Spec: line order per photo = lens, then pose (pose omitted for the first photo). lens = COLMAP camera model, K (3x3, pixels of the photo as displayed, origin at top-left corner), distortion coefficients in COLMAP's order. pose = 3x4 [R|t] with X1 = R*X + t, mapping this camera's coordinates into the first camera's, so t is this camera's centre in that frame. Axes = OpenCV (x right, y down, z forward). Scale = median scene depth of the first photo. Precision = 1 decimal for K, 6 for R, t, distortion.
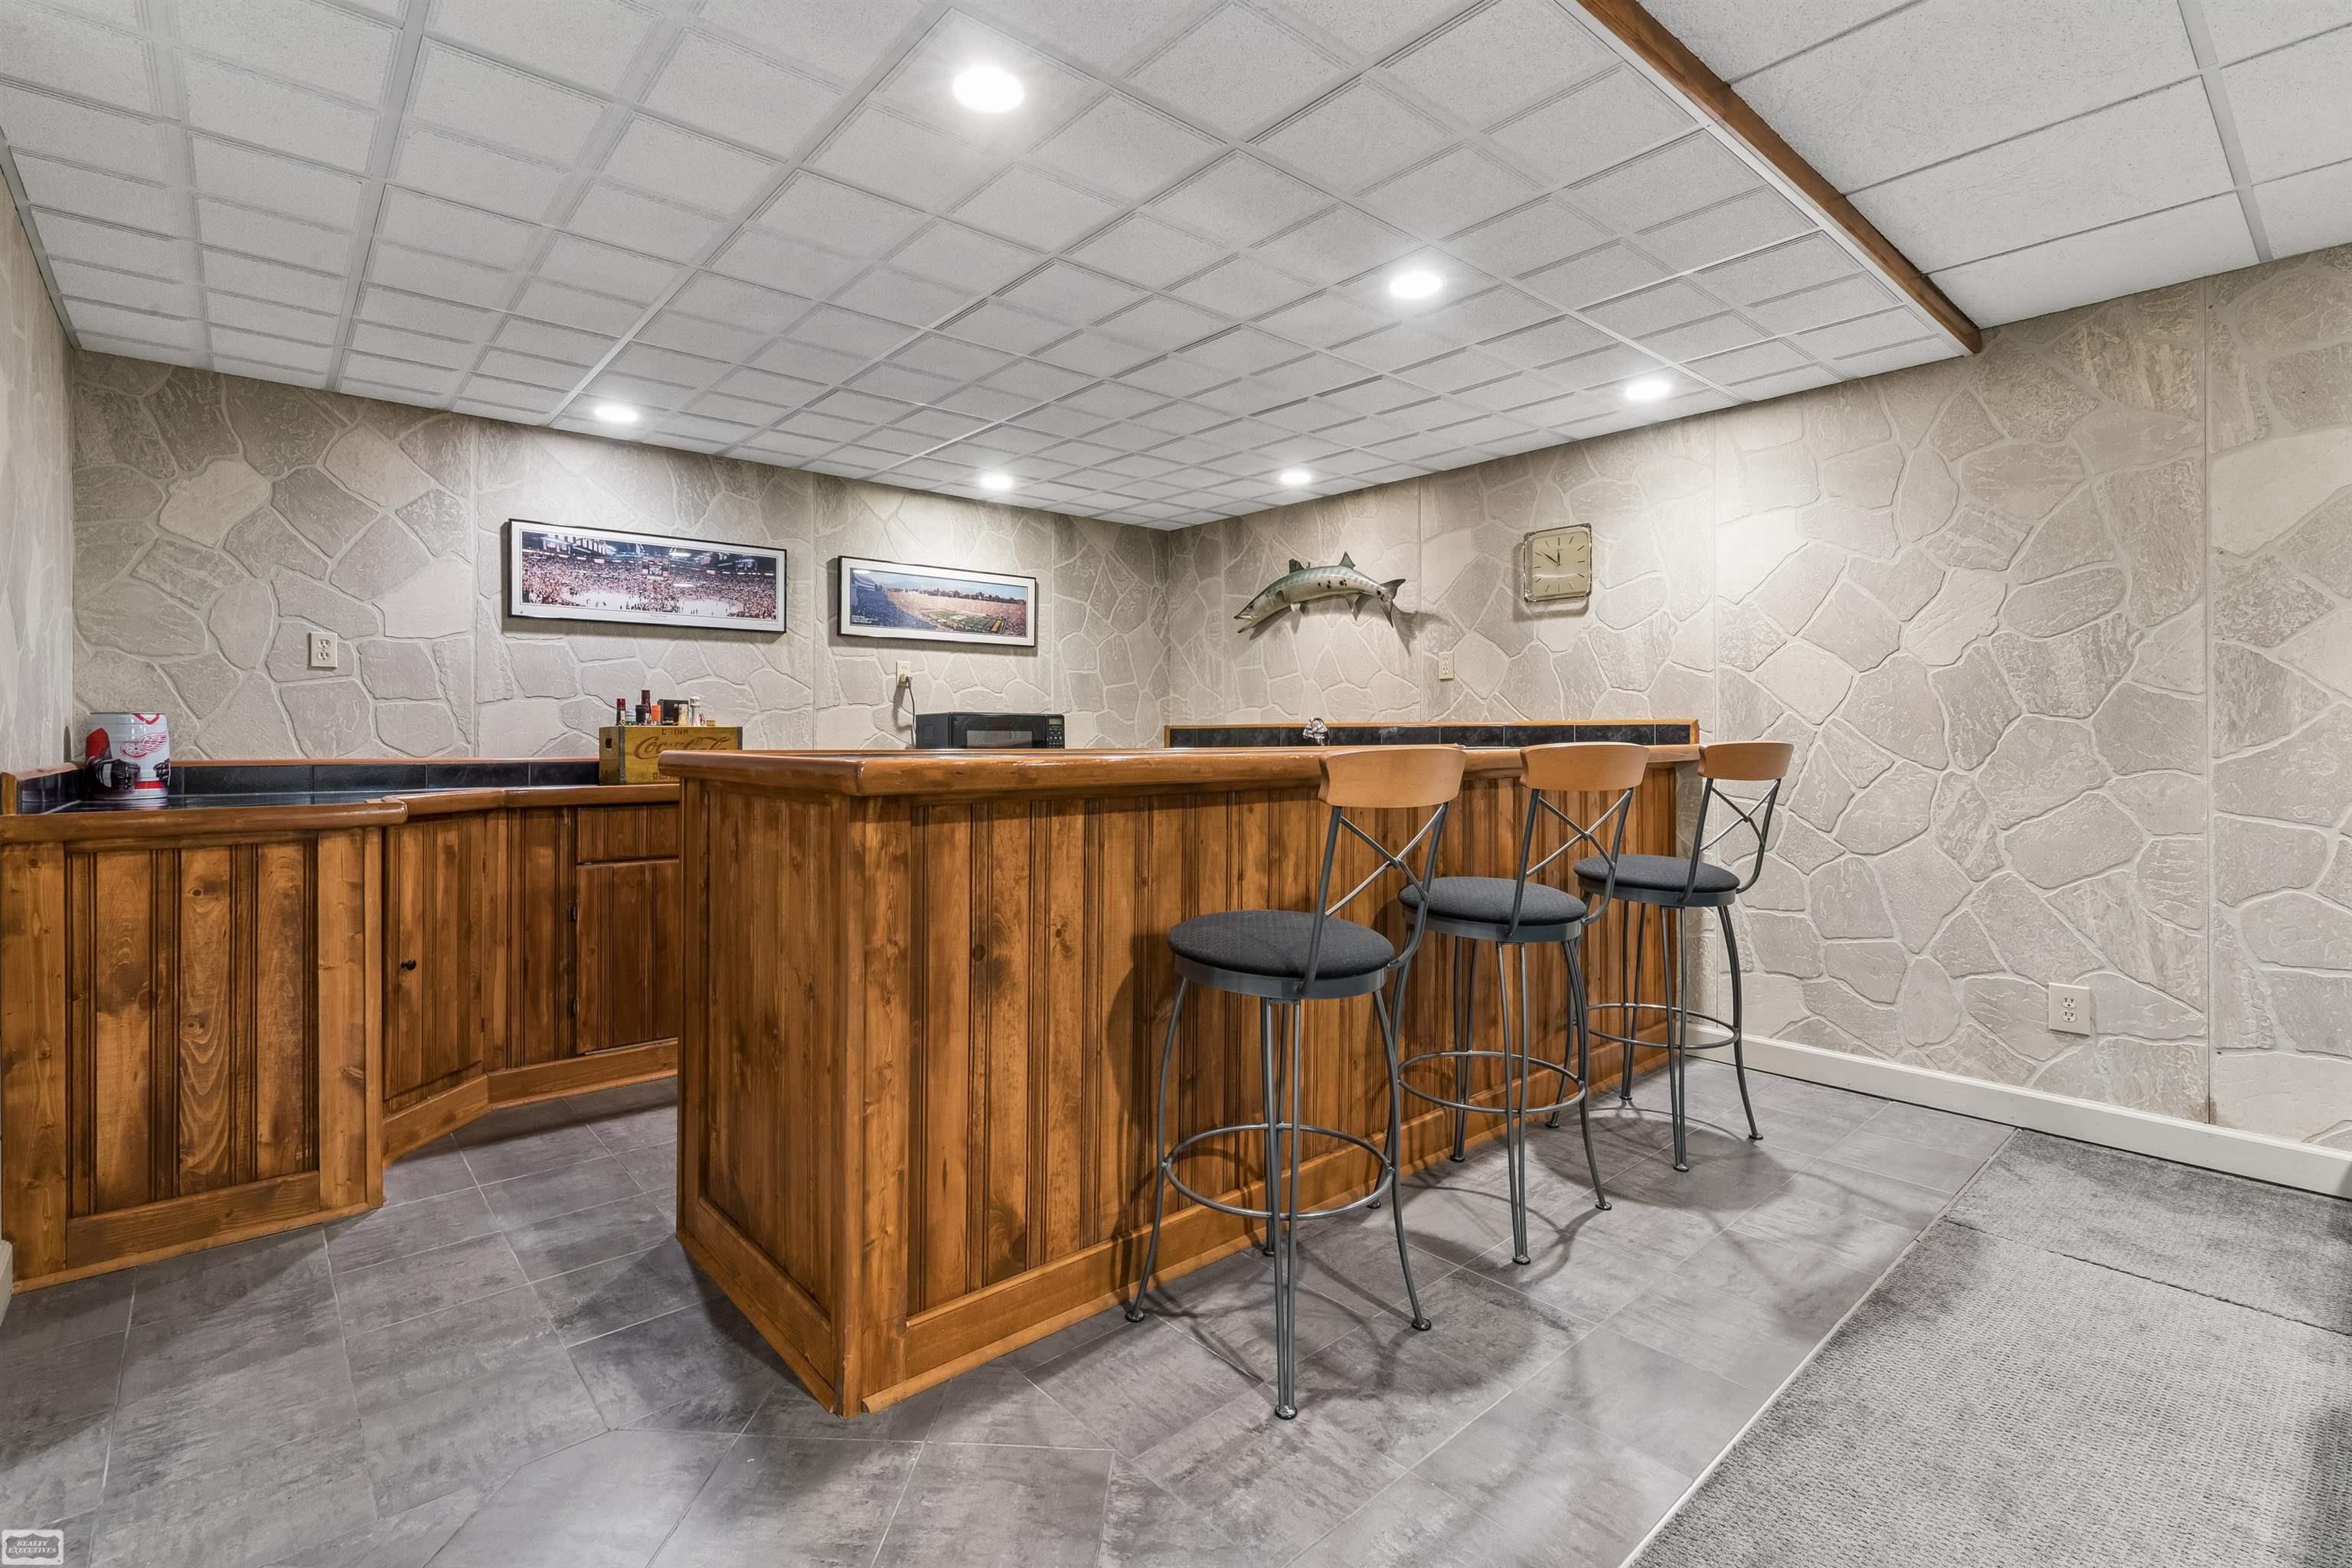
lens RADIAL K [[1067.9, 0, 1175.6], [0, 1067.9, 760.6], [0, 0, 1]] dist [-0.011457, 0.001065]
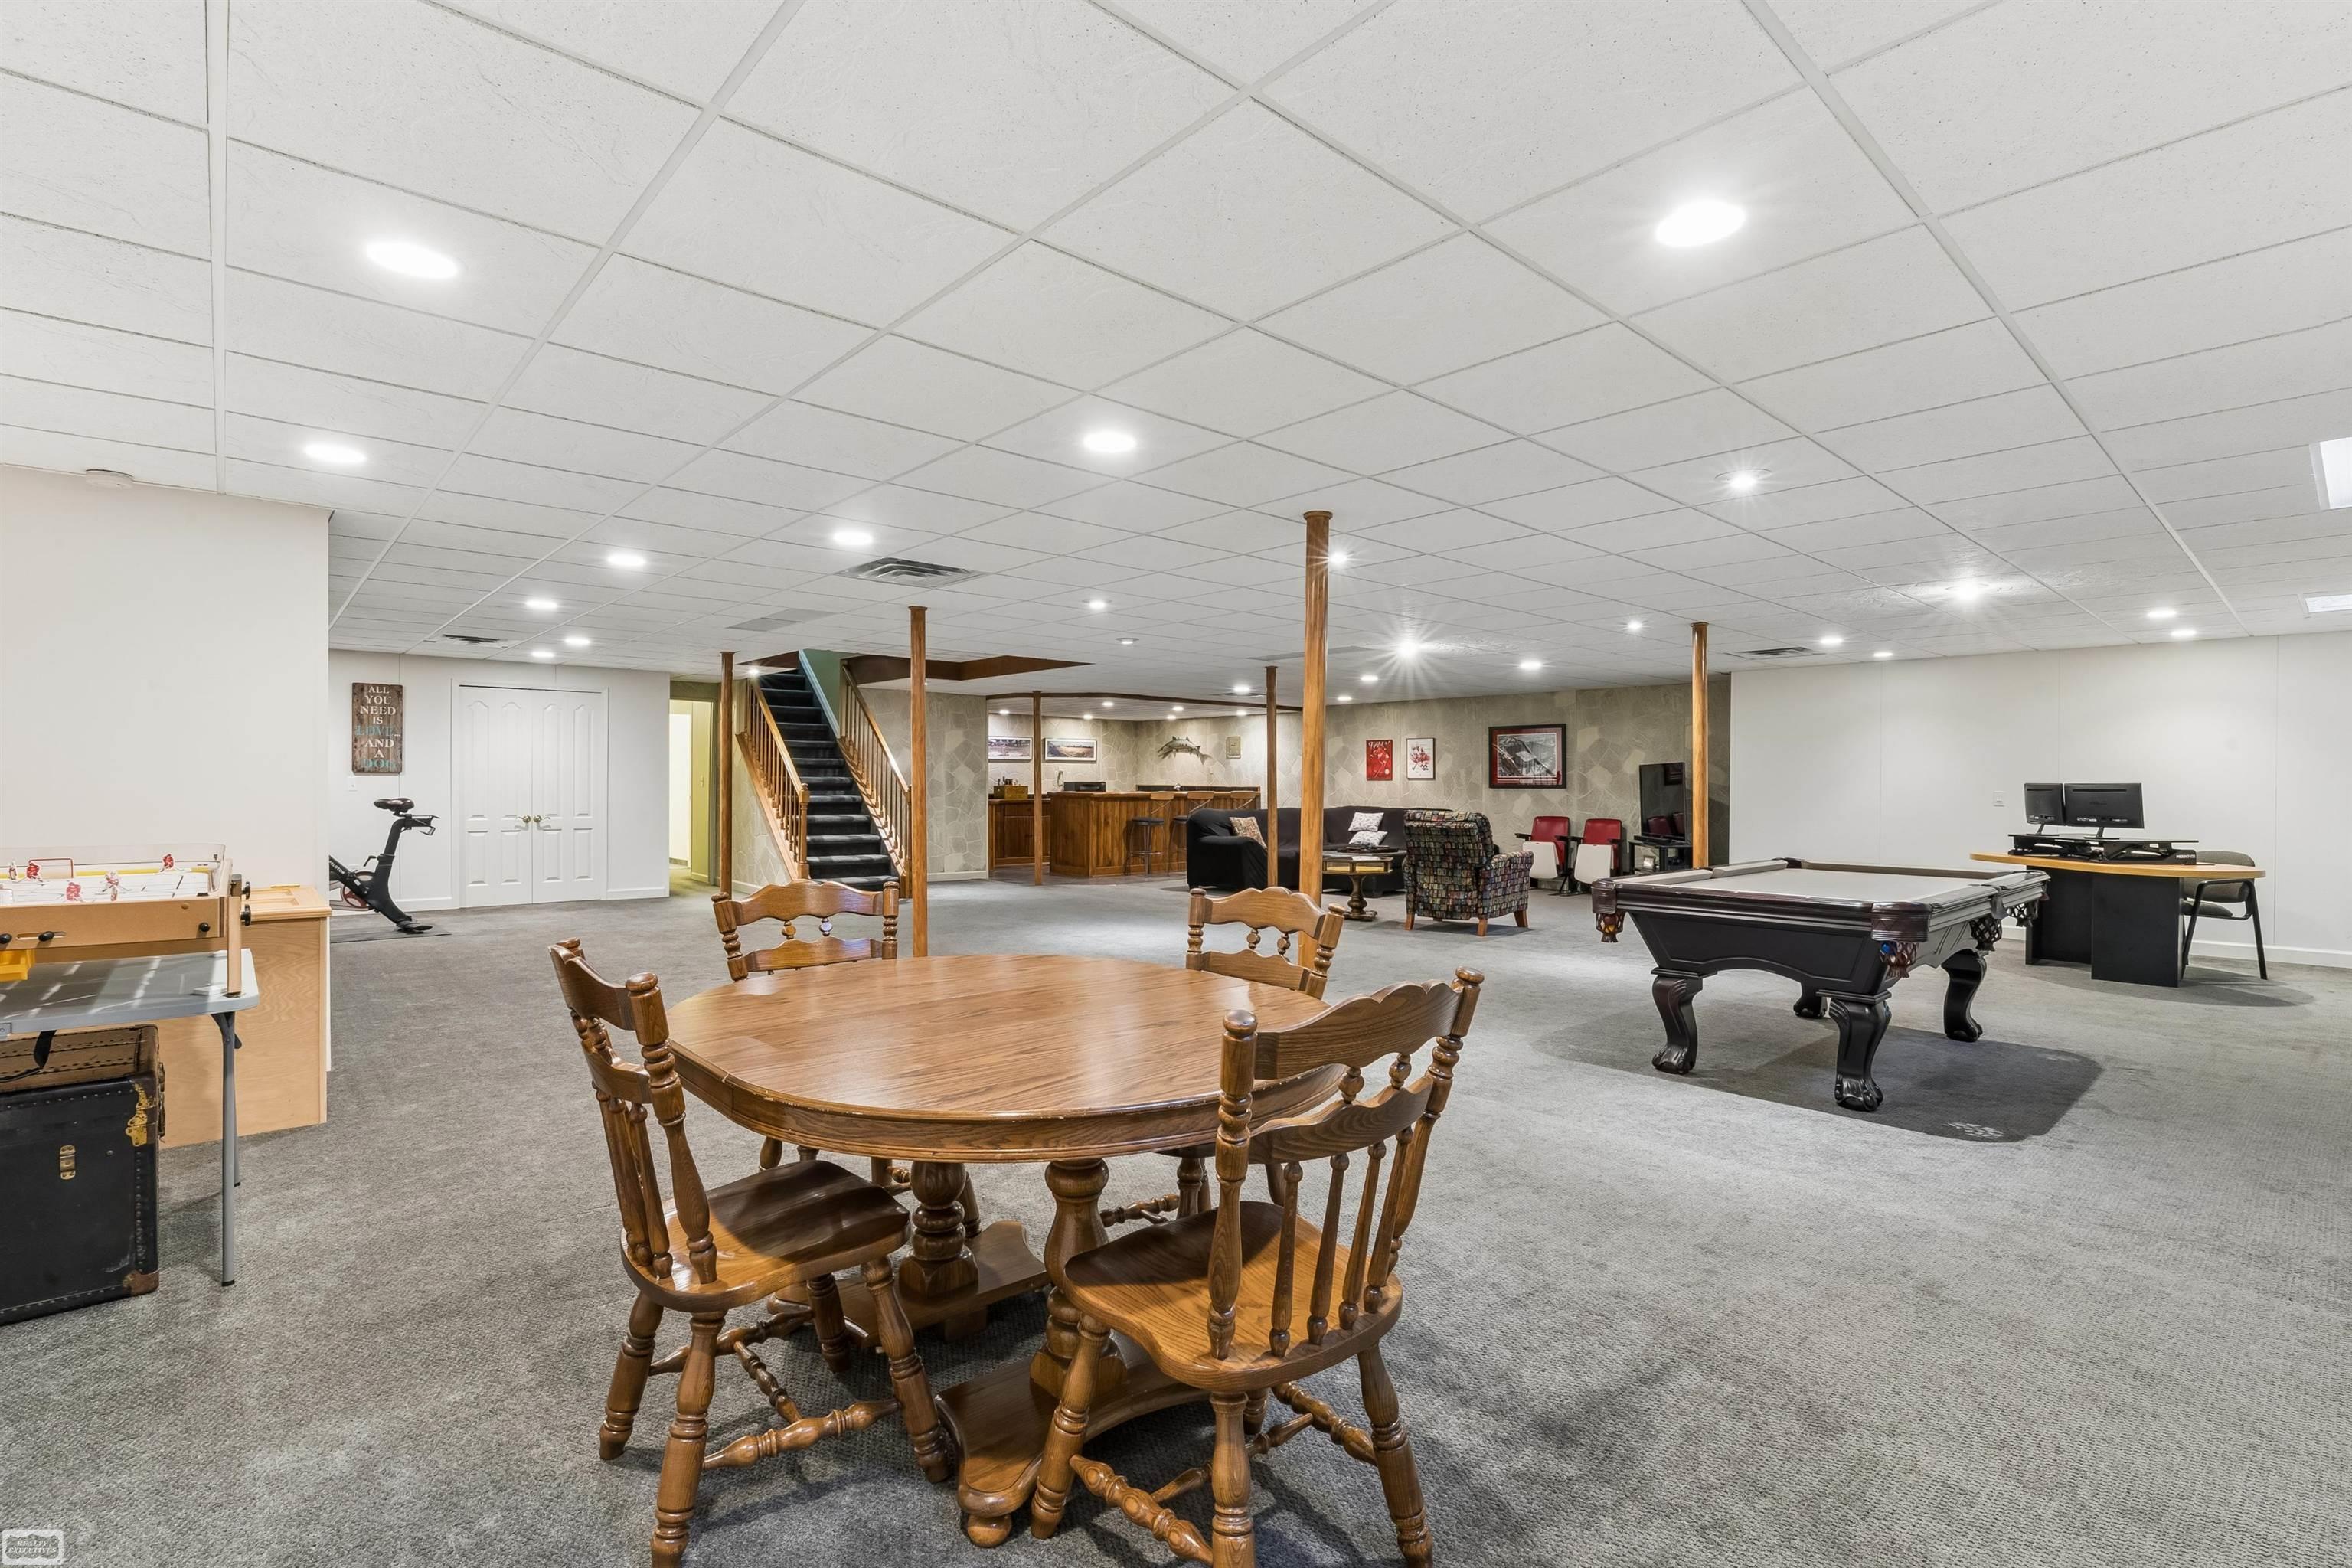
lens RADIAL K [[1067.9, 0, 1175.7], [0, 1067.9, 786.7], [0, 0, 1]] dist [-0.011457, 0.001065]
pose [[0.999908, 0.005703, 0.012330, 0.080311], [-0.005480, 0.999822, -0.018043, 0.034068], [-0.012431, 0.017974, 0.999761, -2.517693]]
